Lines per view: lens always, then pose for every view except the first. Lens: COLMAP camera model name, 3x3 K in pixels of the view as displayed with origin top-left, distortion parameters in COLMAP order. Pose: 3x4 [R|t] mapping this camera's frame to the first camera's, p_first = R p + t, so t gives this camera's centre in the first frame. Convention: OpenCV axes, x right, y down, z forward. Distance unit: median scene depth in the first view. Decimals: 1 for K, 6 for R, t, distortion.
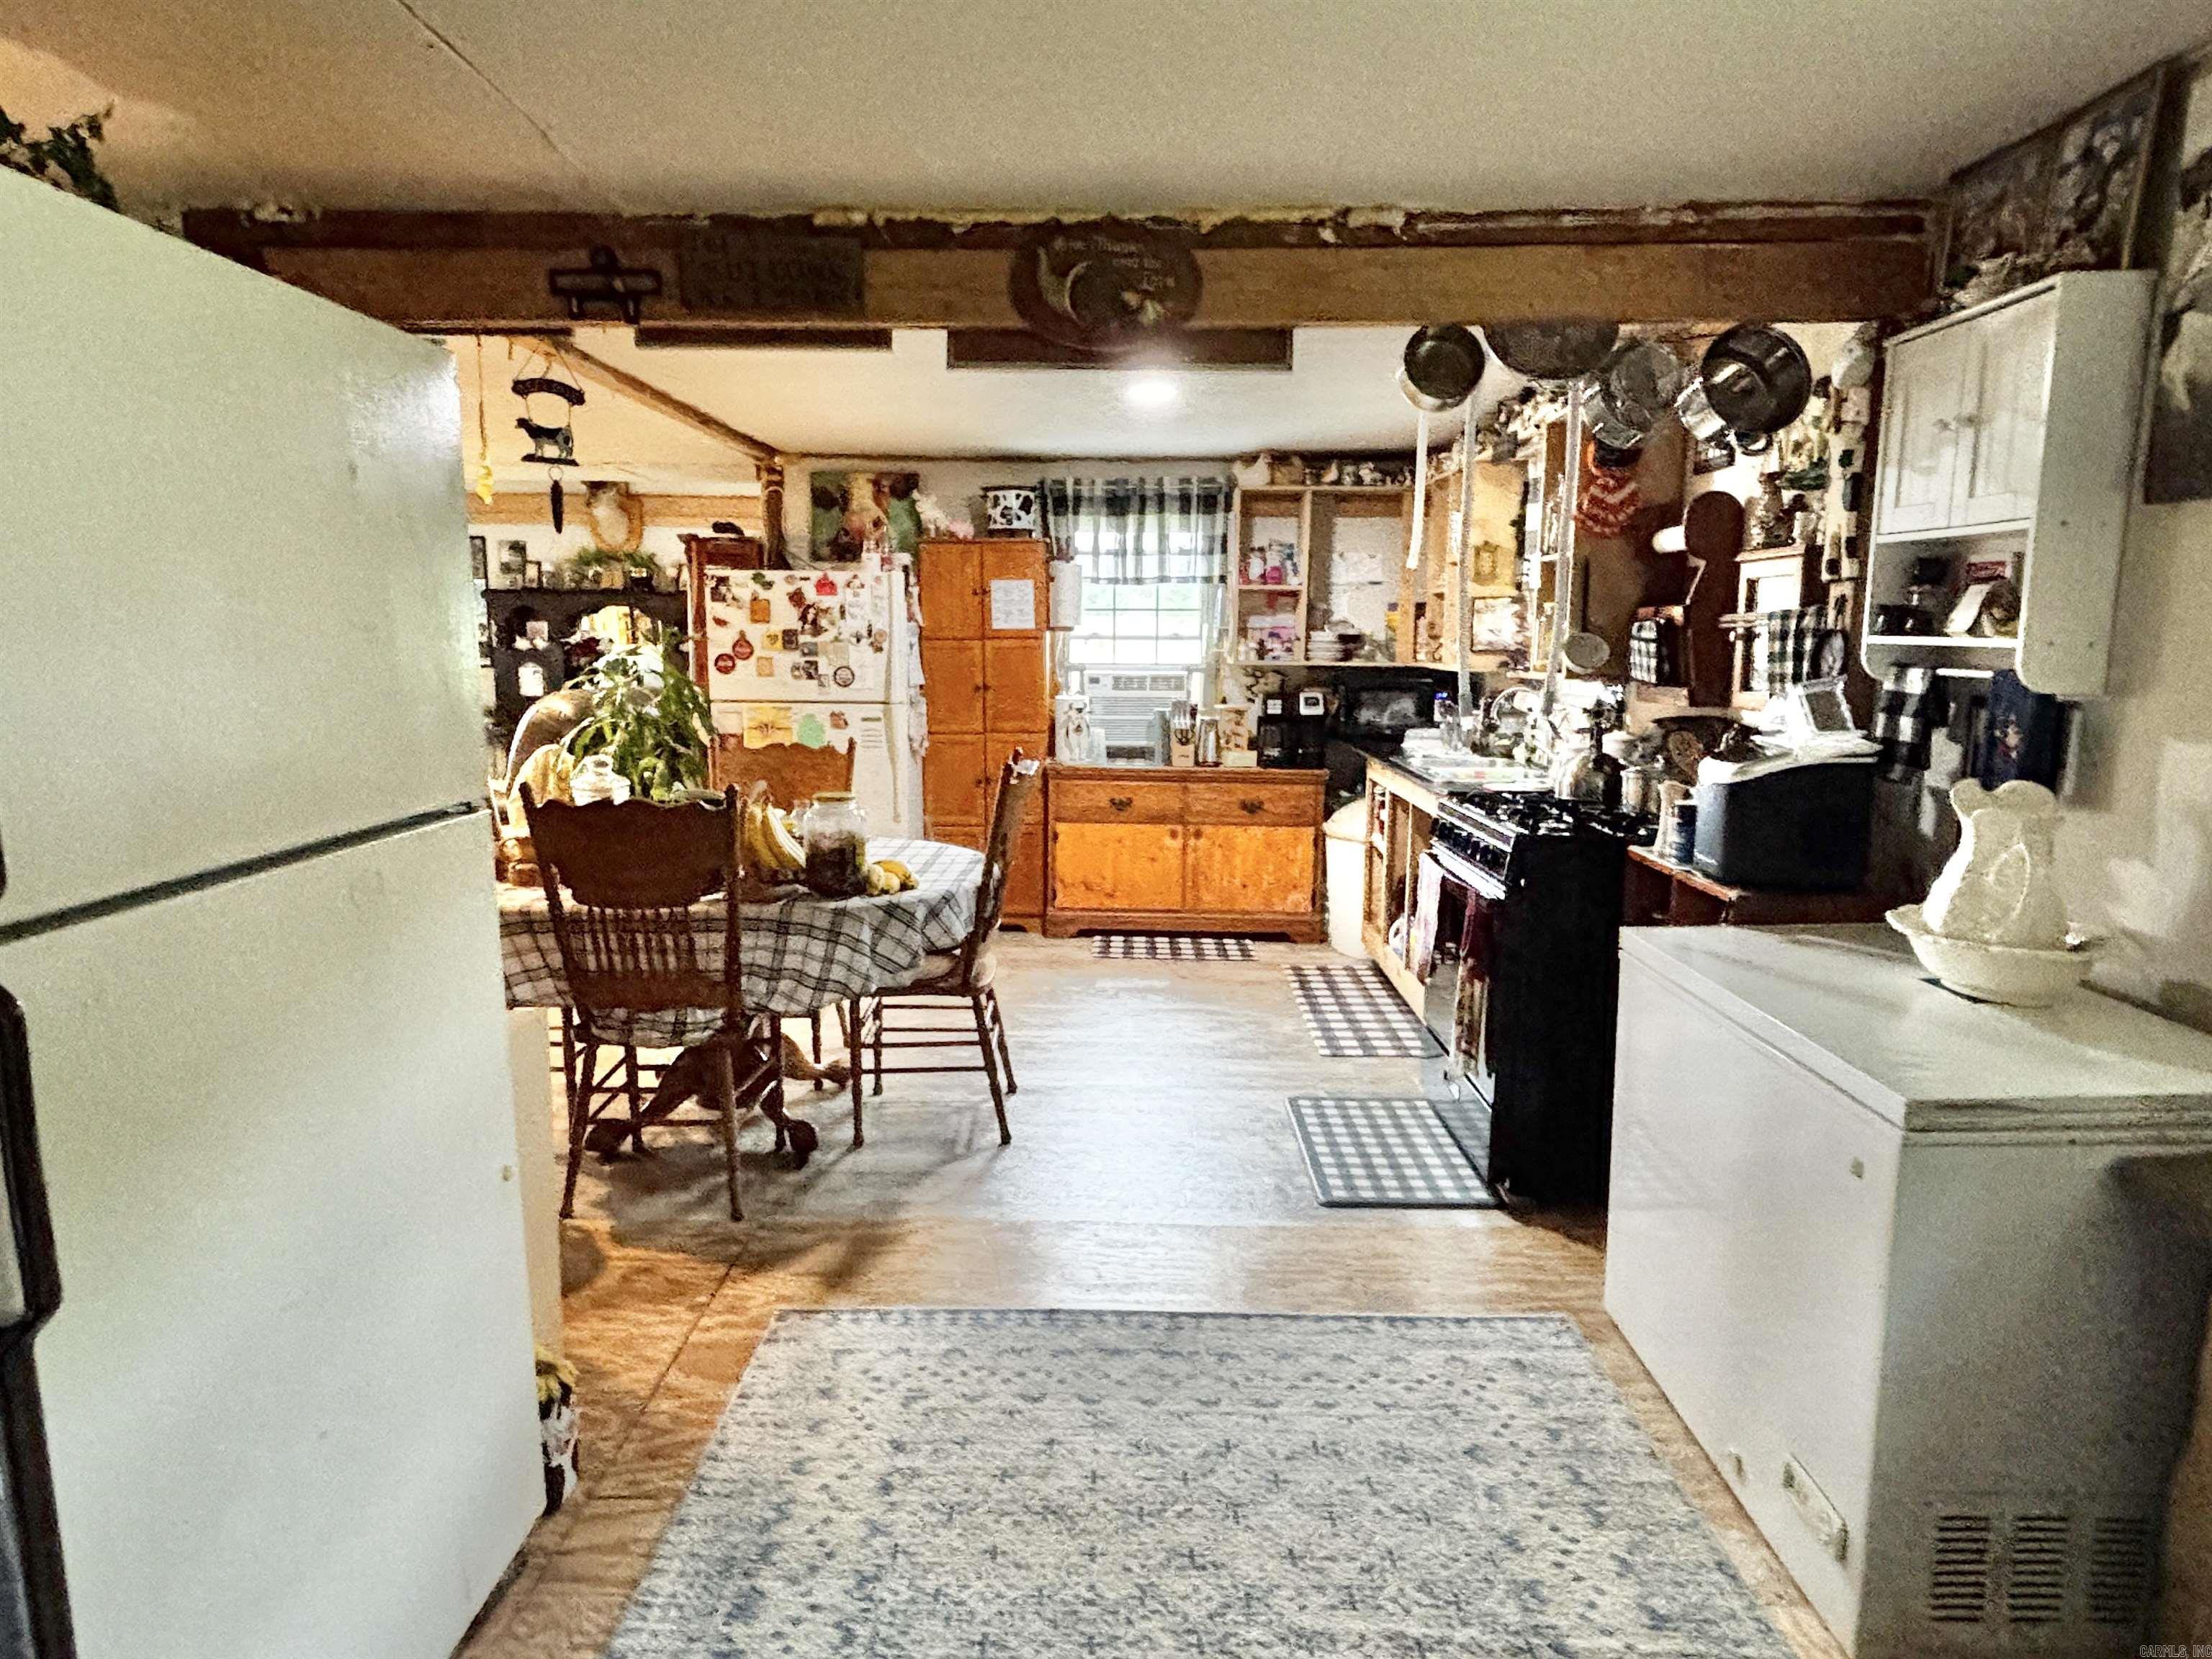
lens RADIAL K [[1276.8, 0, 1104.6], [0, 1276.8, 831.1], [0, 0, 1]] dist [-0.000721, -0.012563]
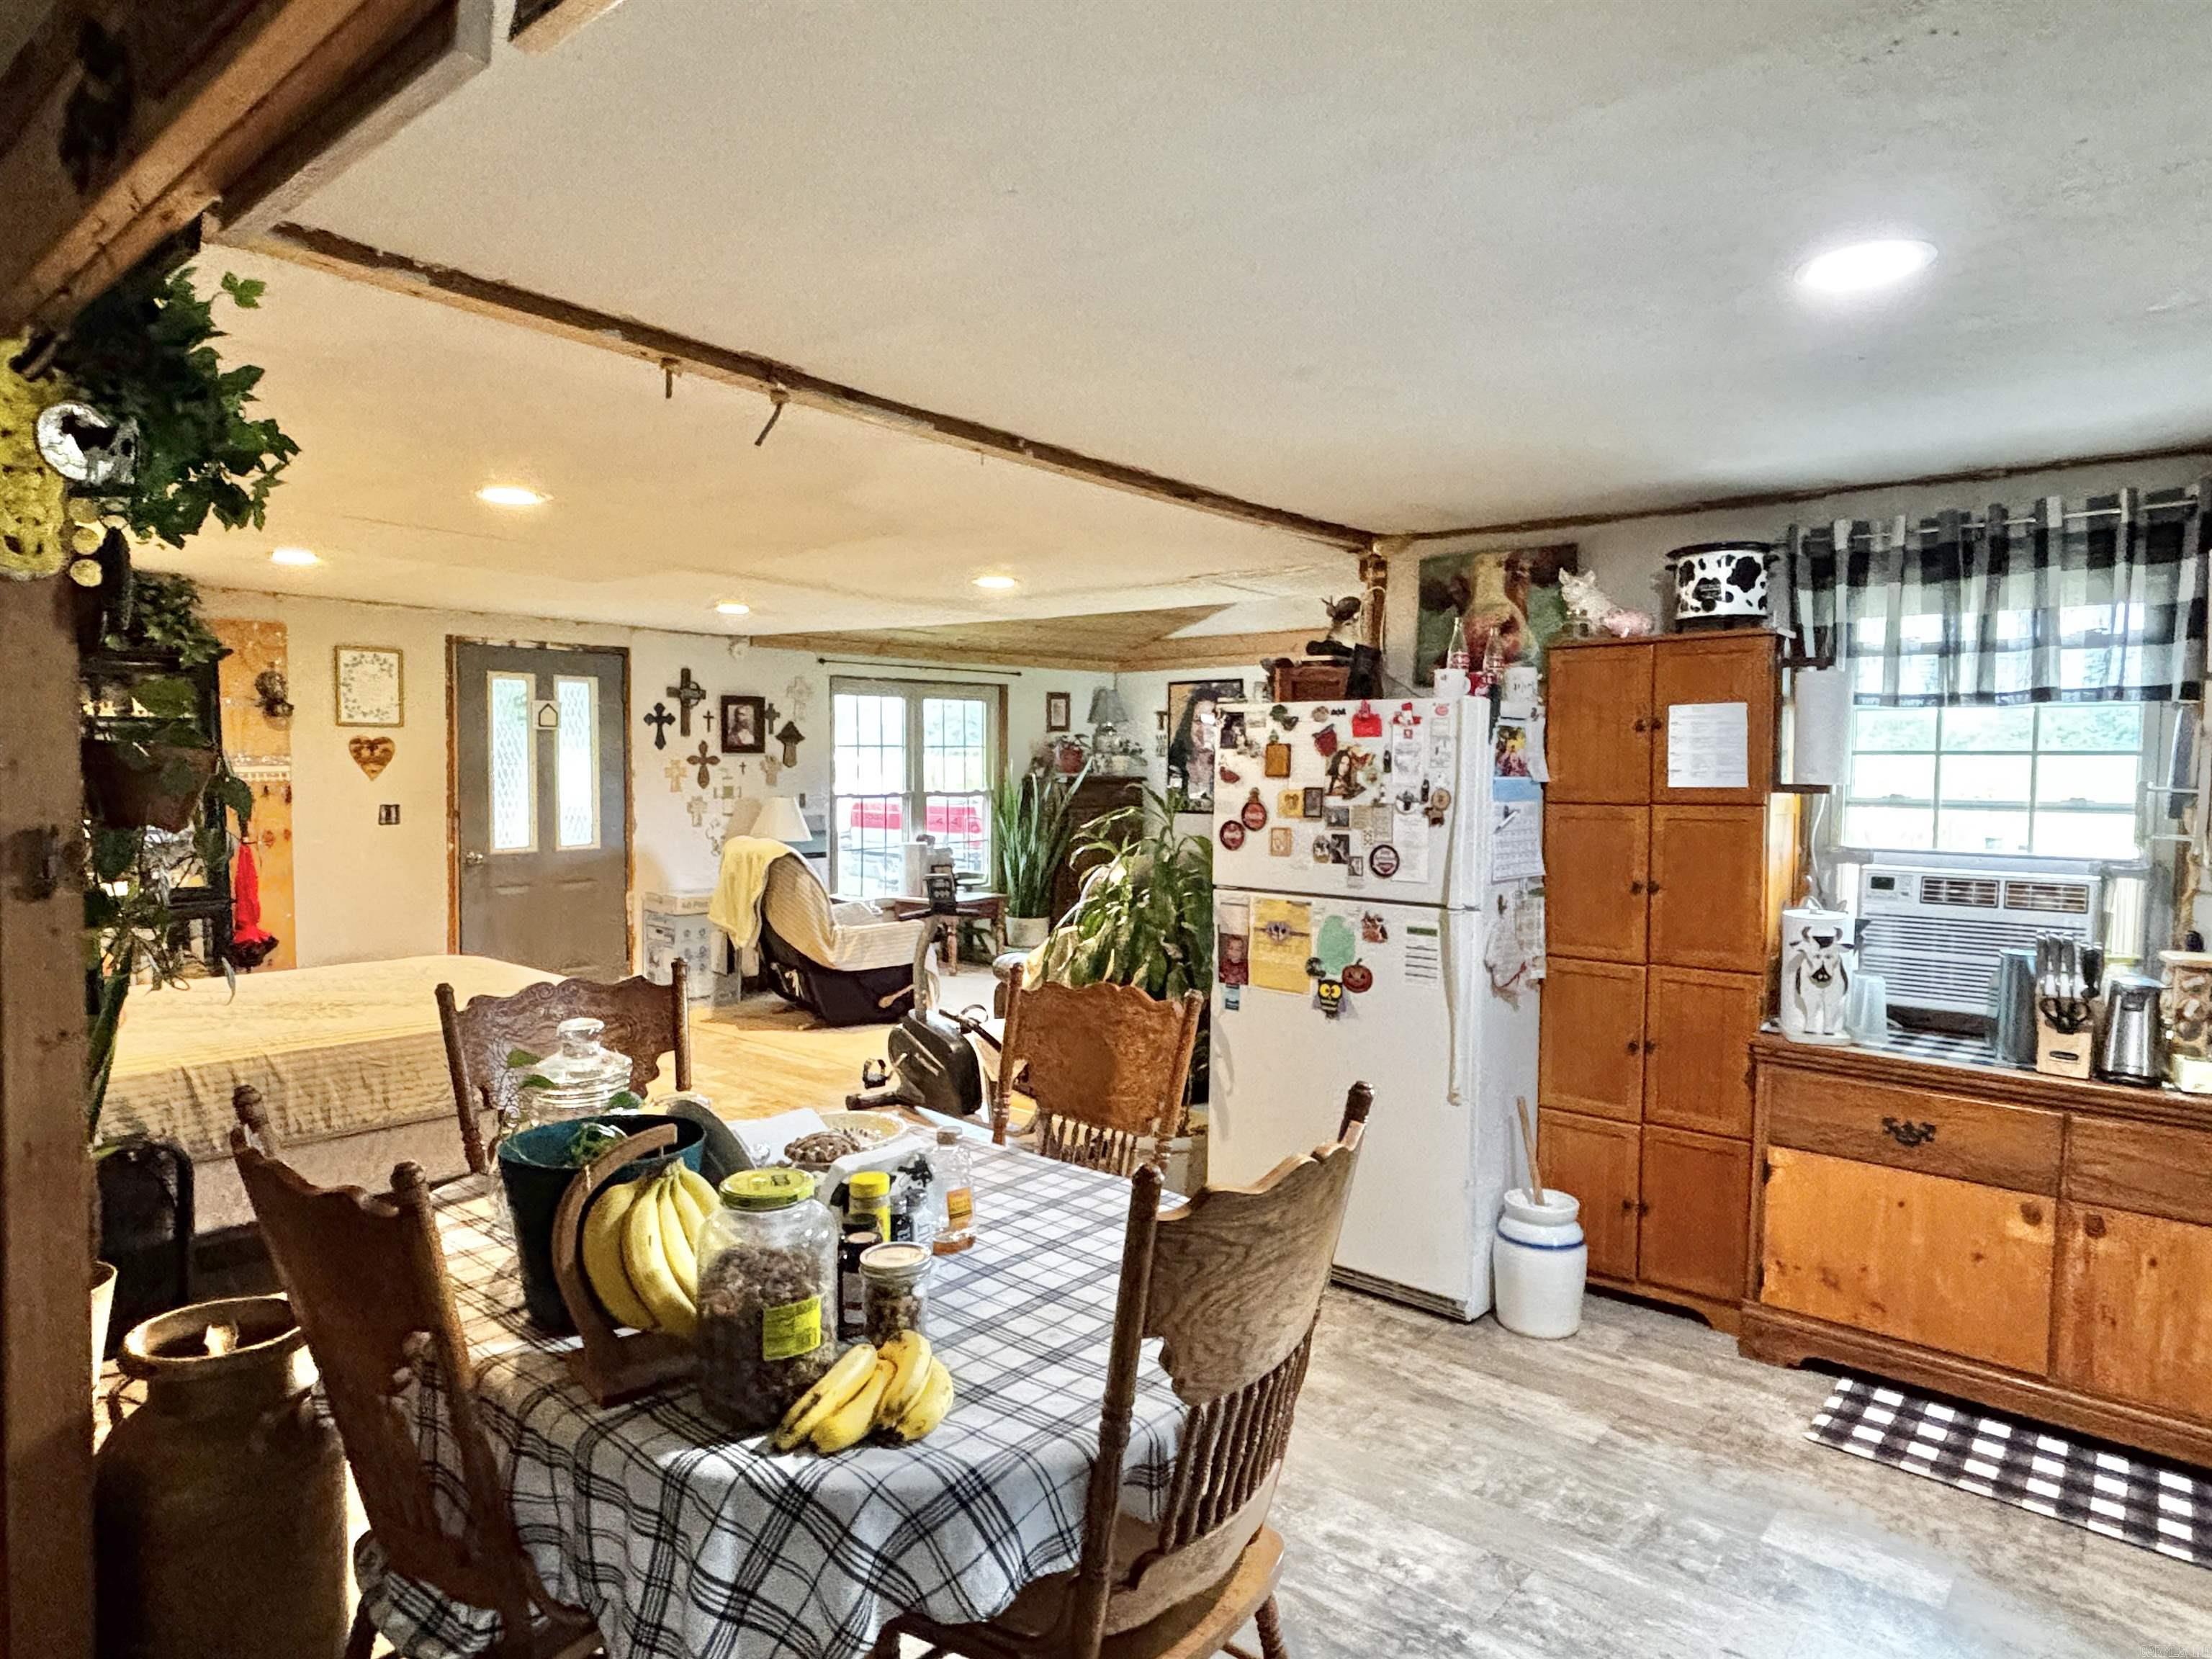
lens RADIAL K [[1276.8, 0, 1097.4], [0, 1276.8, 822.2], [0, 0, 1]] dist [-0.000721, -0.012563]
pose [[0.766495, 0.027459, -0.641663, 0.086678], [-0.101159, 0.991777, -0.078397, -0.070882], [0.634234, 0.125001, 0.762969, 0.392285]]
